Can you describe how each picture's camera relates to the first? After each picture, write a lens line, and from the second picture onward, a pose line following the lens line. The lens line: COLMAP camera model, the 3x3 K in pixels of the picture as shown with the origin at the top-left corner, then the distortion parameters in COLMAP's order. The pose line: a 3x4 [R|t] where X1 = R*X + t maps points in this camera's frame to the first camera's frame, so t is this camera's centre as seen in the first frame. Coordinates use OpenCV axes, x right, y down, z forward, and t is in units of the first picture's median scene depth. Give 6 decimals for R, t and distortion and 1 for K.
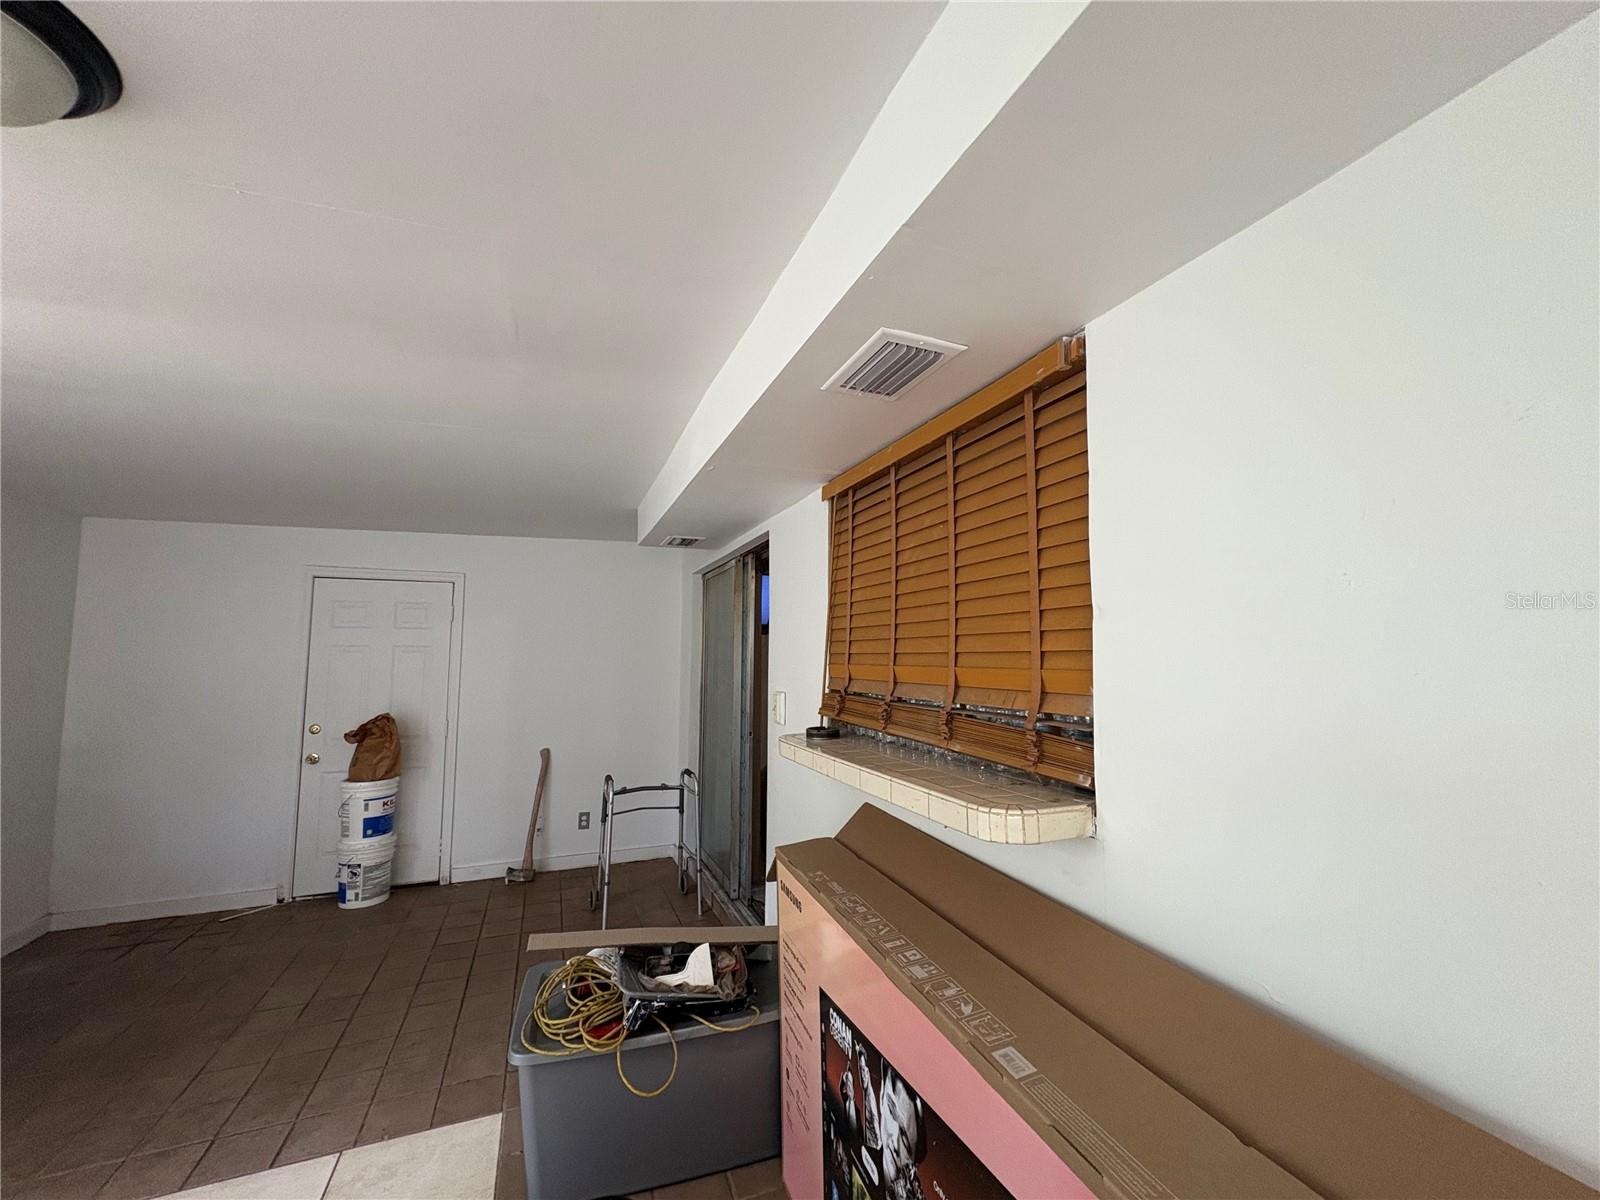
lens RADIAL K [[636.1, 0, 800.0], [0, 636.1, 602.8], [0, 0, 1]] dist [0.000895, -0.000015]
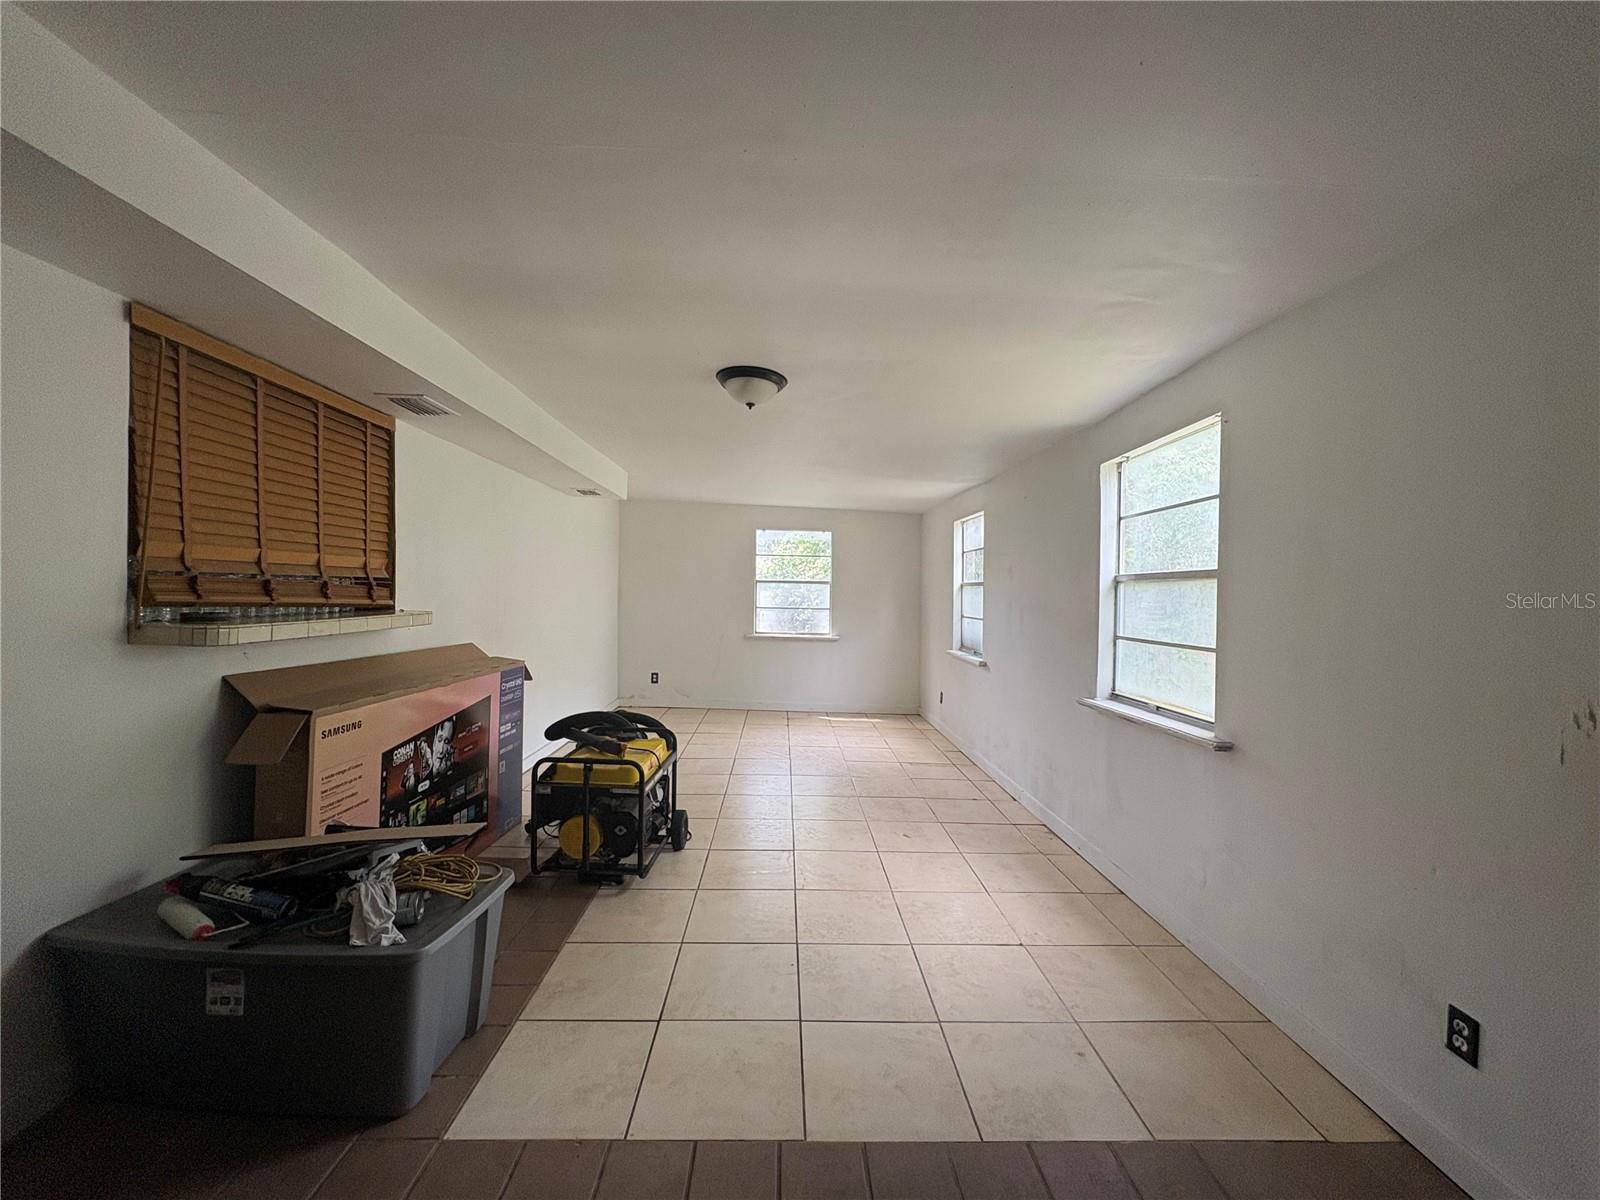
lens RADIAL K [[636.1, 0, 800.0], [0, 636.1, 602.8], [0, 0, 1]] dist [0.000895, -0.000015]
pose [[-0.938004, -0.022328, 0.345905, -1.263504], [-0.041397, 0.997997, -0.047839, 0.219462], [-0.344144, -0.059192, -0.937049, 1.822409]]
